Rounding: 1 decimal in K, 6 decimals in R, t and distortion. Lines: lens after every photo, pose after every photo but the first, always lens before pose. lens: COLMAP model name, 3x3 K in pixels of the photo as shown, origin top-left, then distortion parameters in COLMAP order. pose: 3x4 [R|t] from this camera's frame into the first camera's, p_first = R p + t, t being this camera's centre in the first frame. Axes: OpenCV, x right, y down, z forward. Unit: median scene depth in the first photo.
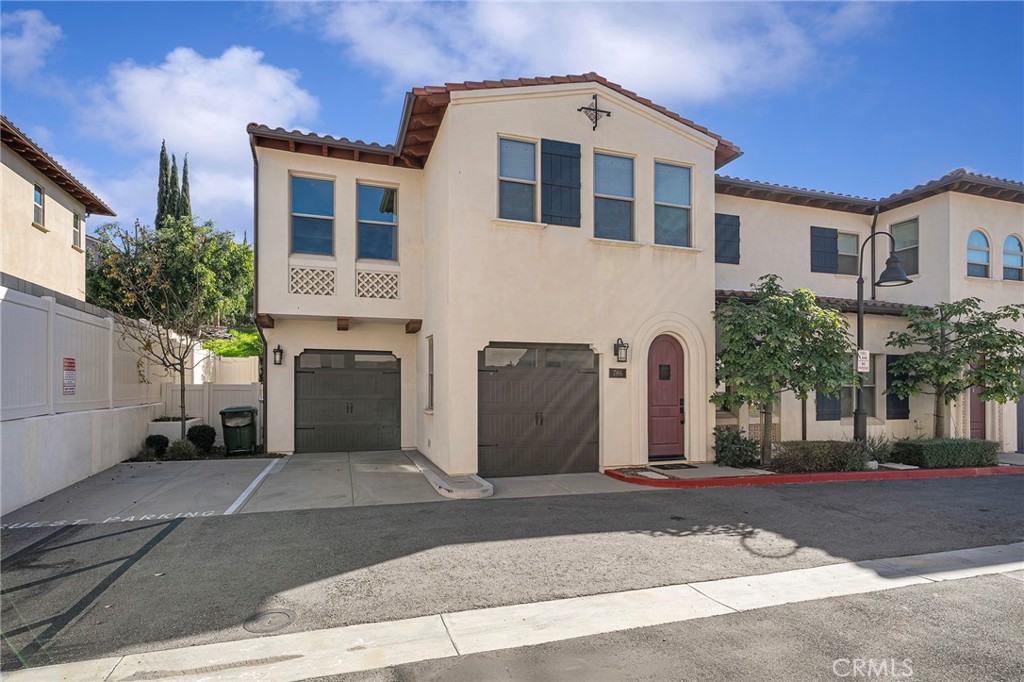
lens RADIAL K [[506.7, 0, 497.7], [0, 506.7, 384.0], [0, 0, 1]] dist [0.001756, -0.000790]
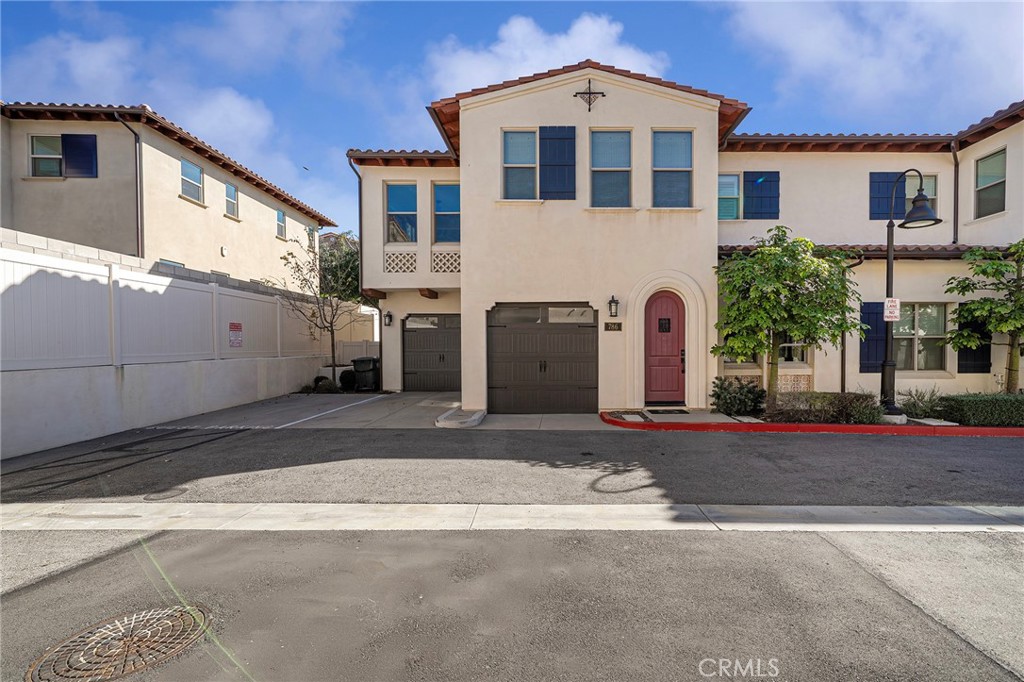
lens RADIAL K [[414.6, 0, 535.5], [0, 414.6, 353.8], [0, 0, 1]] dist [-0.001012, -0.000266]
pose [[0.955033, 0.001211, -0.296496, 0.344346], [0.006549, 0.999662, 0.025178, 0.014509], [0.296426, -0.025987, 0.954702, 0.068791]]
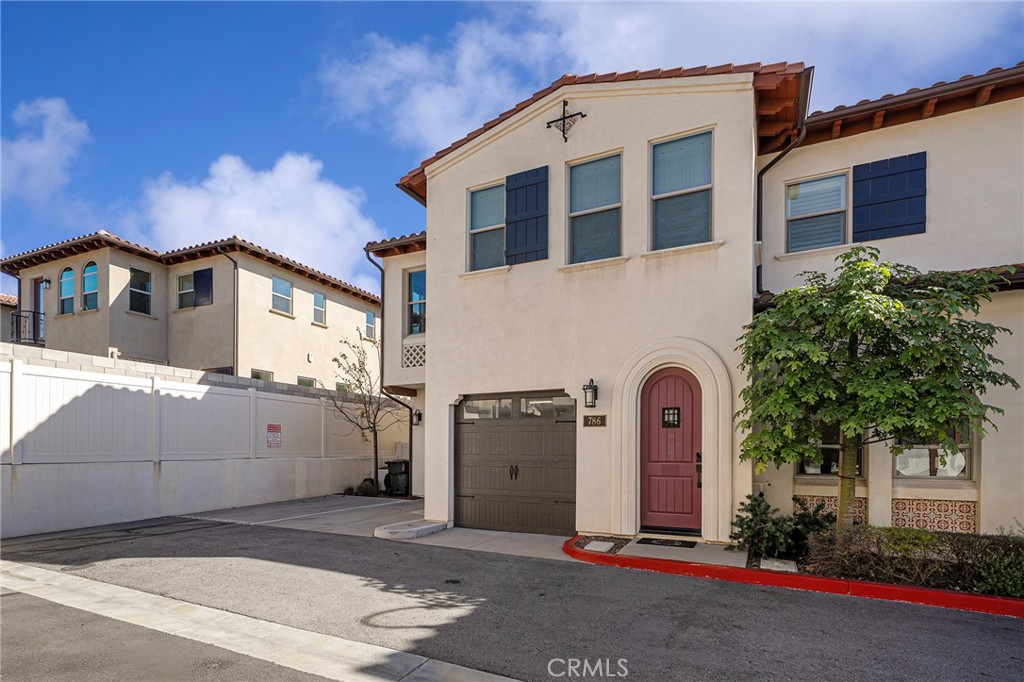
lens RADIAL K [[503.4, 0, 499.8], [0, 503.4, 449.2], [0, 0, 1]] dist [0.002564, -0.000310]
pose [[0.723497, -0.000520, -0.690327, 0.693113], [0.001890, 0.999997, 0.001227, 0.023666], [0.690324, -0.002192, 0.723497, 0.293286]]
